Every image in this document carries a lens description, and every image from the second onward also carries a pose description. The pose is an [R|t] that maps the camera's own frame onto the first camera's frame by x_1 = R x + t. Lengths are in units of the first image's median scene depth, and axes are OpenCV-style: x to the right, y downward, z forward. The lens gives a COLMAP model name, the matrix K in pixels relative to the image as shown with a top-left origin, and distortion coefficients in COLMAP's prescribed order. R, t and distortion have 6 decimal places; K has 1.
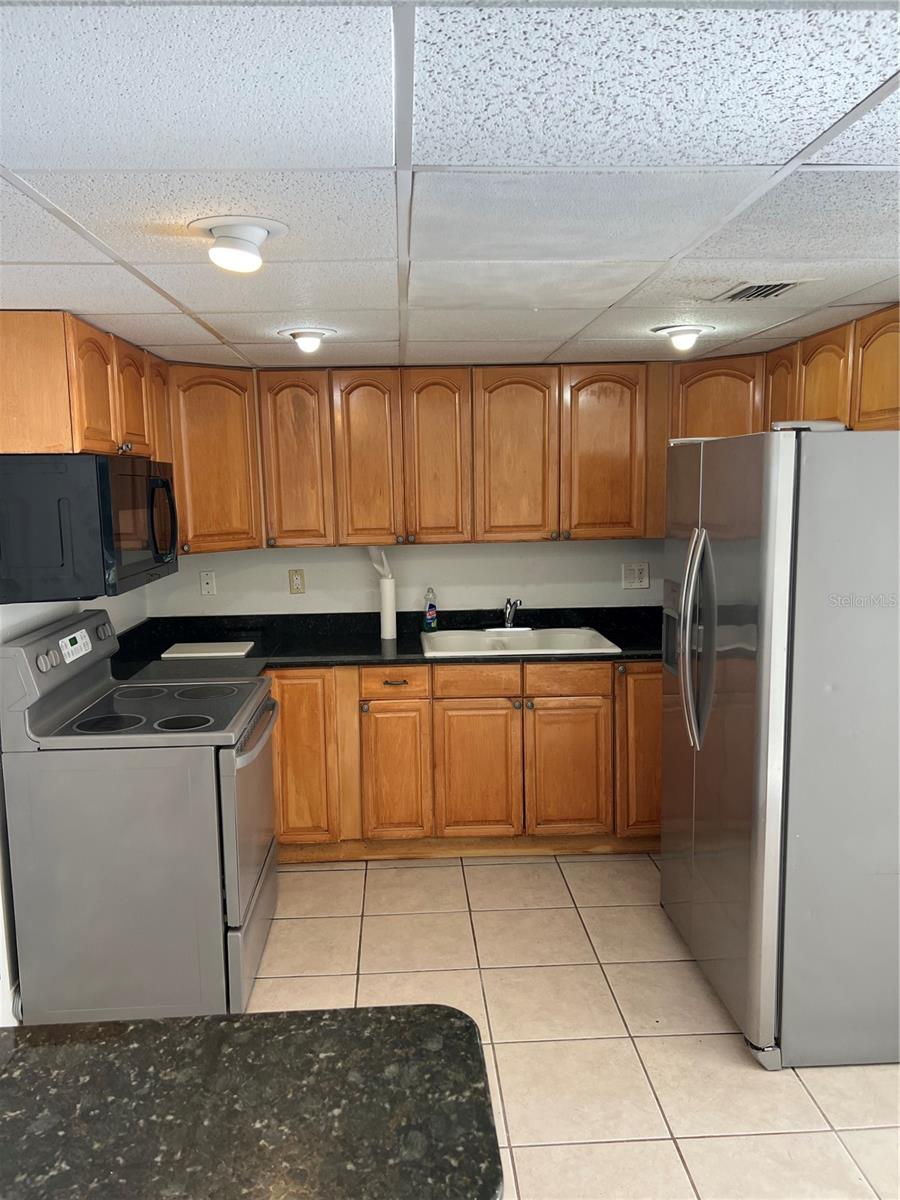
lens RADIAL K [[903.2, 0, 446.0], [0, 903.2, 596.5], [0, 0, 1]] dist [0.092833, -0.128064]
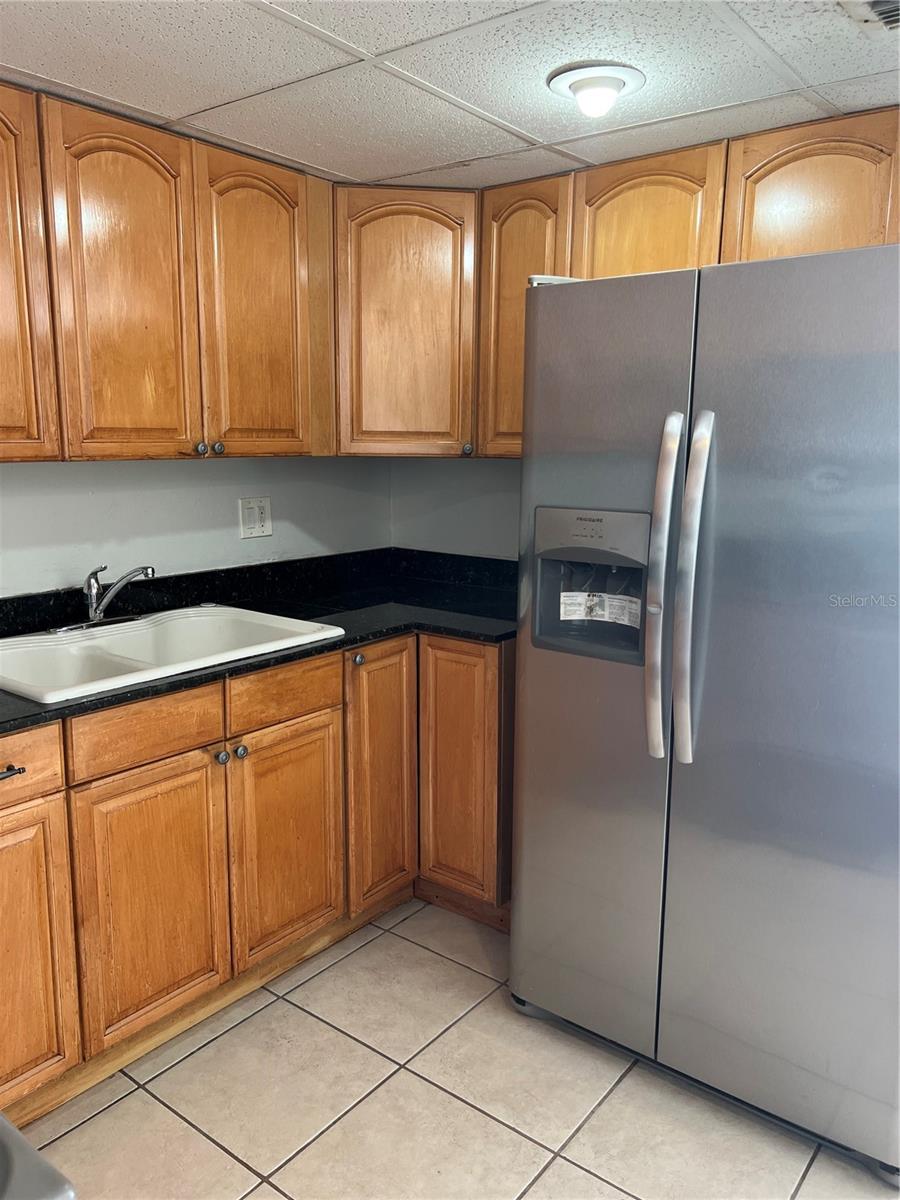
lens RADIAL K [[903.2, 0, 446.0], [0, 903.2, 596.5], [0, 0, 1]] dist [0.092833, -0.128064]
pose [[0.655288, -0.111253, 0.747141, -0.228777], [0.077639, 0.993776, 0.079885, -0.009079], [-0.751378, 0.005660, 0.659847, 0.528793]]
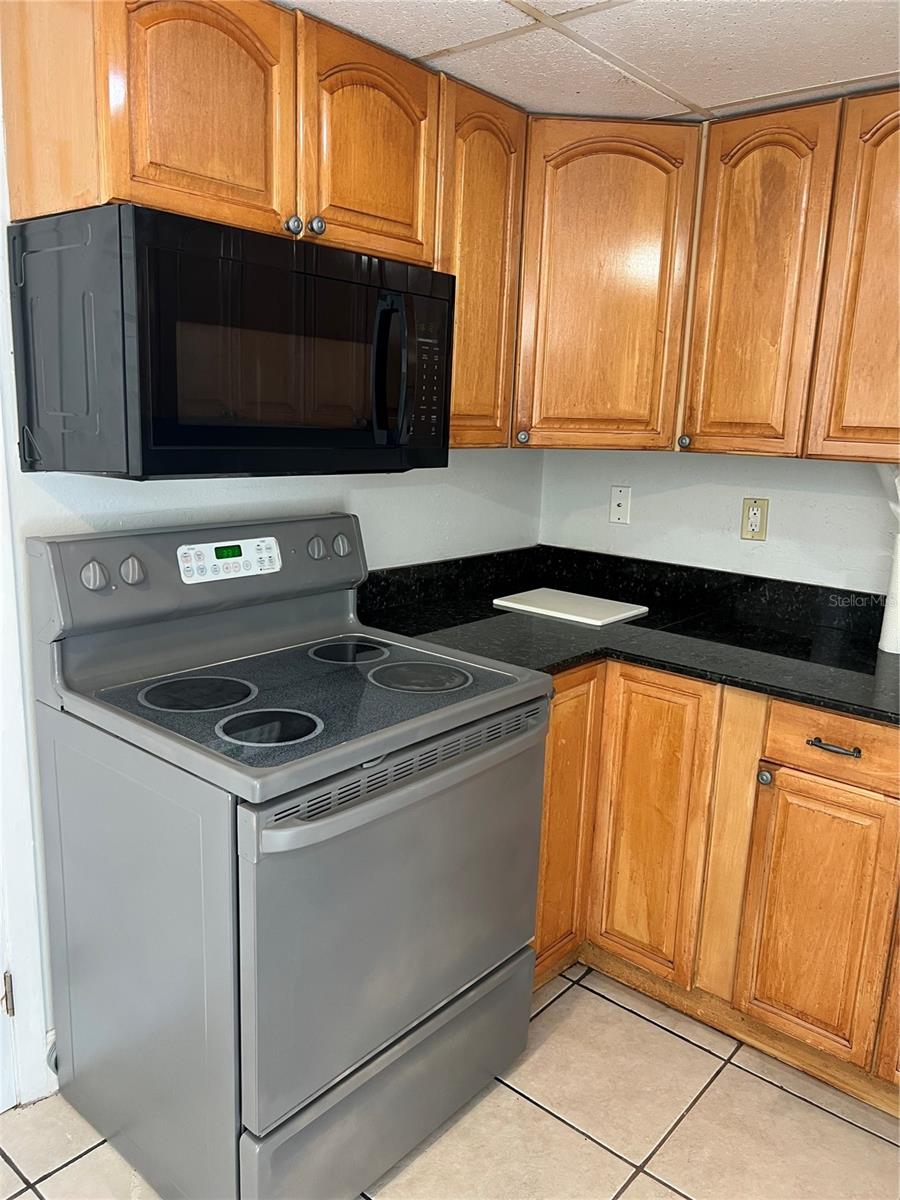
lens RADIAL K [[891.0, 0, 451.2], [0, 891.0, 605.0], [0, 0, 1]] dist [0.046158, -0.062890]
pose [[0.719158, 0.189016, -0.668644, 0.099485], [-0.134626, 0.981959, 0.132788, -0.014290], [0.681680, -0.005479, 0.731630, 0.501157]]
